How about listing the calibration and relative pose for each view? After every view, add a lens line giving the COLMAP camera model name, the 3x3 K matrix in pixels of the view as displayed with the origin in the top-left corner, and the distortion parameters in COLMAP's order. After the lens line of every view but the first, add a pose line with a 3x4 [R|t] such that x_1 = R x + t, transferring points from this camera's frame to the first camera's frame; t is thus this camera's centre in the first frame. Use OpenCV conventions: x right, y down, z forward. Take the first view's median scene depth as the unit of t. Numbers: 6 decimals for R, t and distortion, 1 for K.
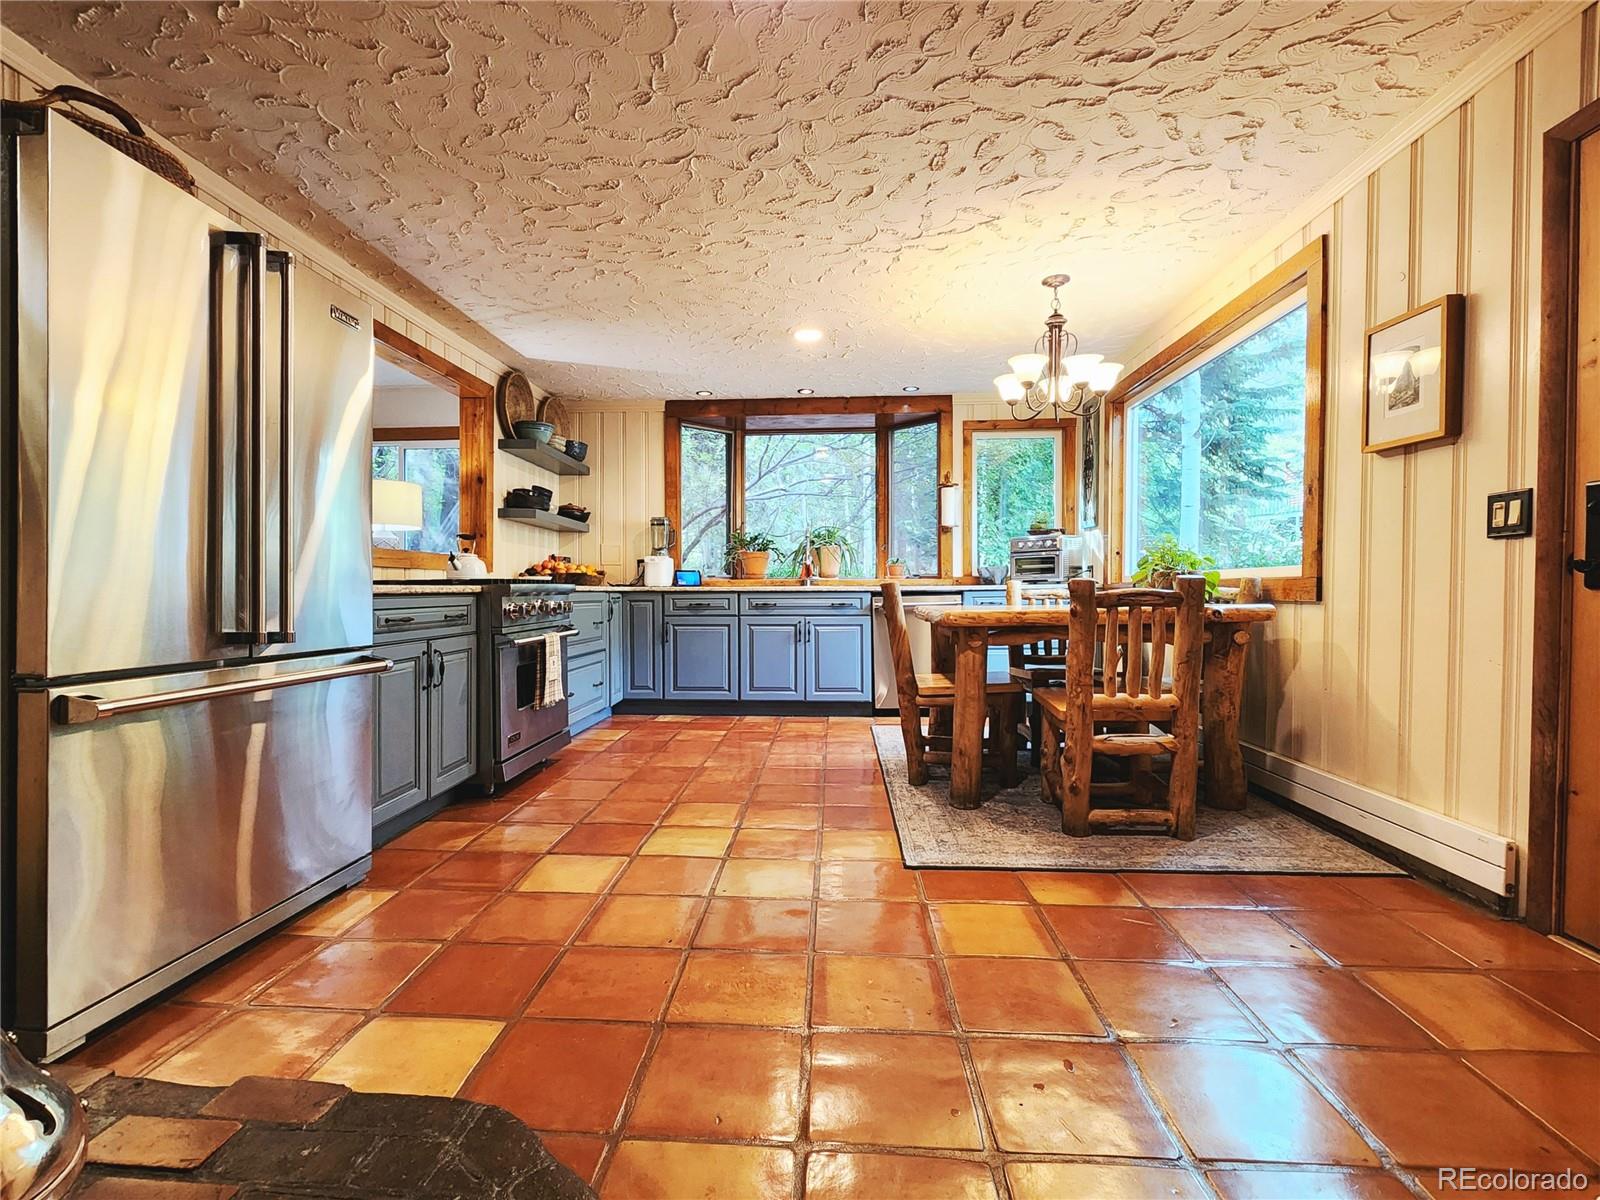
lens RADIAL K [[727.3, 0, 781.6], [0, 727.3, 588.7], [0, 0, 1]] dist [-0.001937, -0.000713]
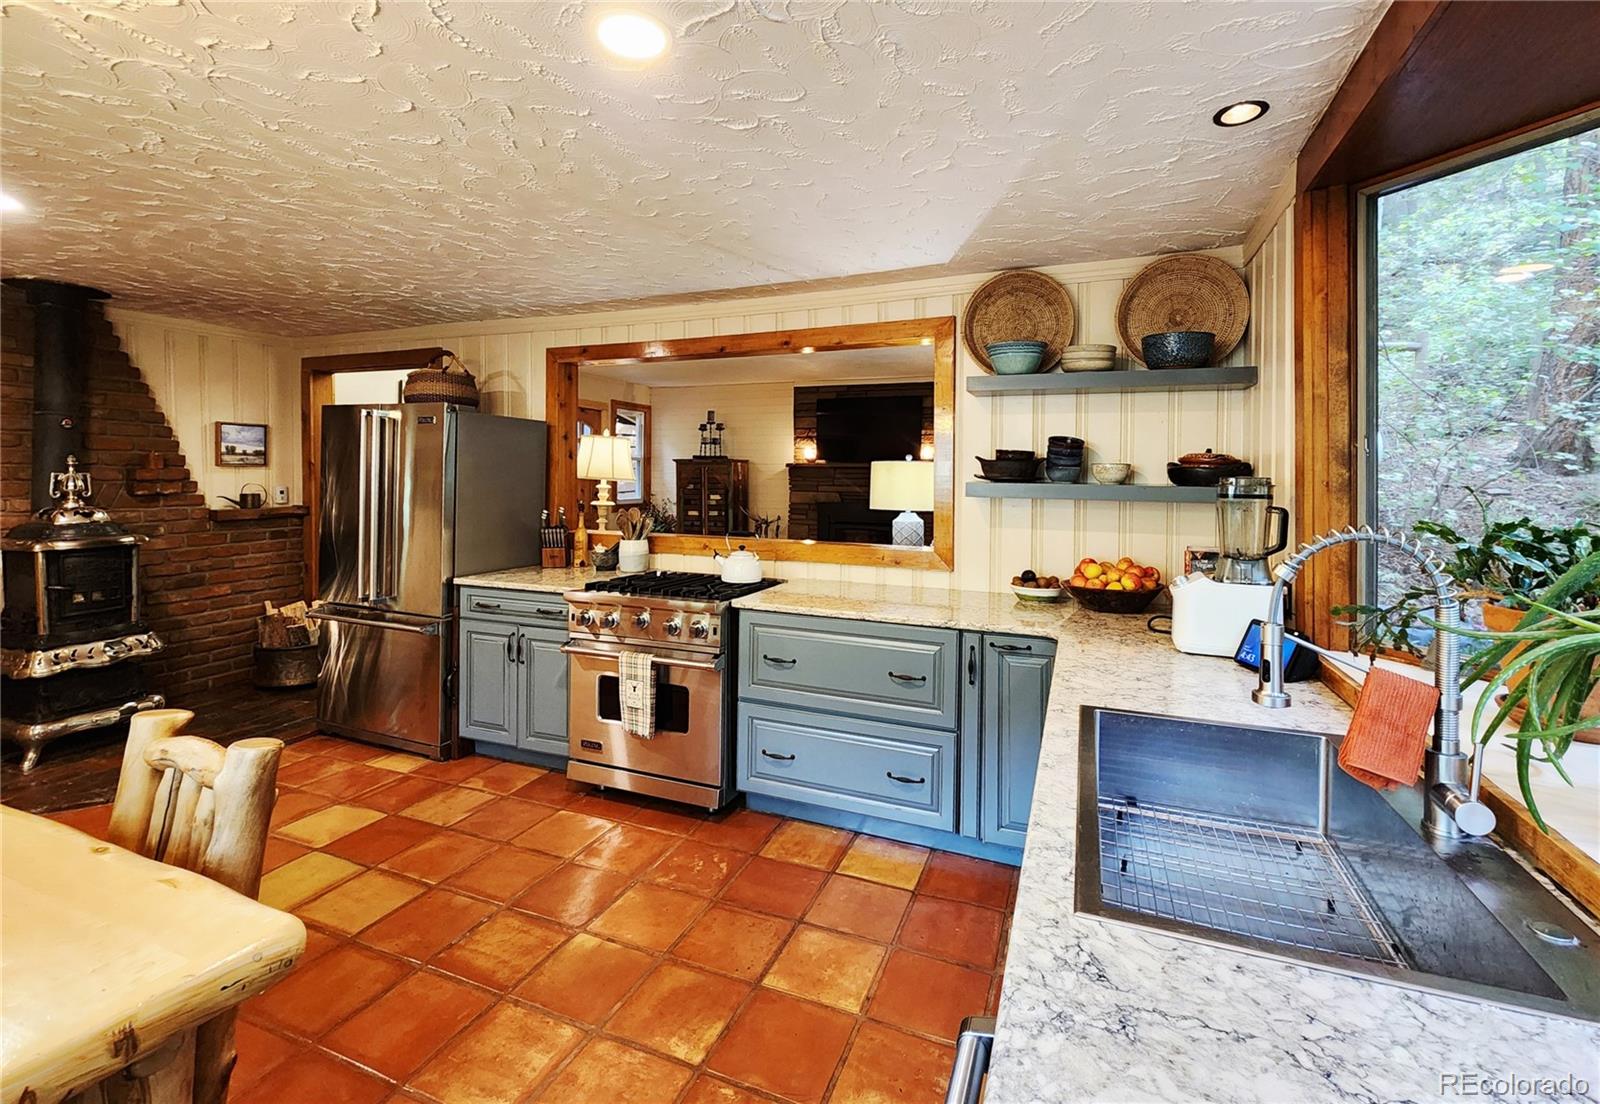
lens RADIAL K [[705.2, 0, 819.1], [0, 705.2, 482.9], [0, 0, 1]] dist [0.000507, 0.000230]
pose [[-0.298017, 0.002584, -0.954557, 0.470399], [-0.012376, 0.999902, 0.006571, -0.167654], [0.954480, 0.013771, -0.297955, 1.599236]]
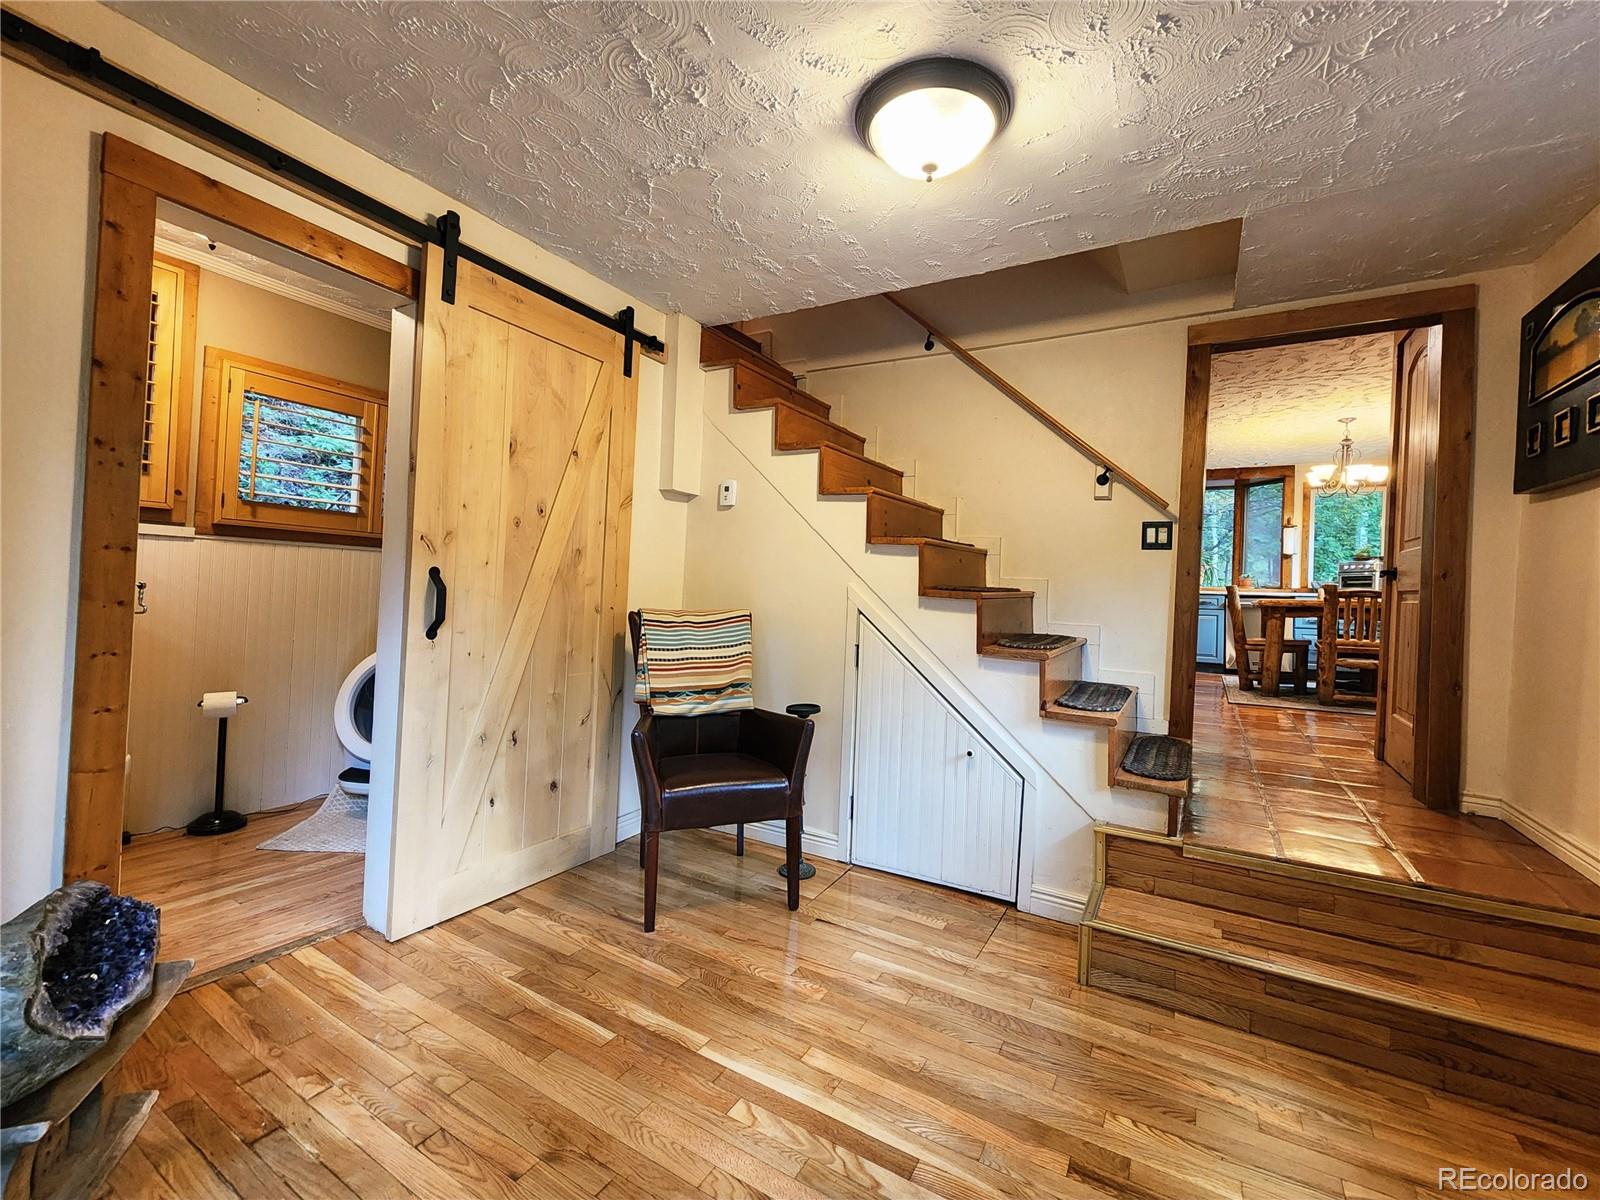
lens RADIAL K [[662.5, 0, 802.3], [0, 662.5, 590.1], [0, 0, 1]] dist [0.000187, -0.000491]
pose [[0.891754, 0.024741, -0.451844, -0.078868], [-0.032485, 0.999428, -0.009387, 0.058668], [0.451353, 0.023049, 0.892048, -1.165620]]
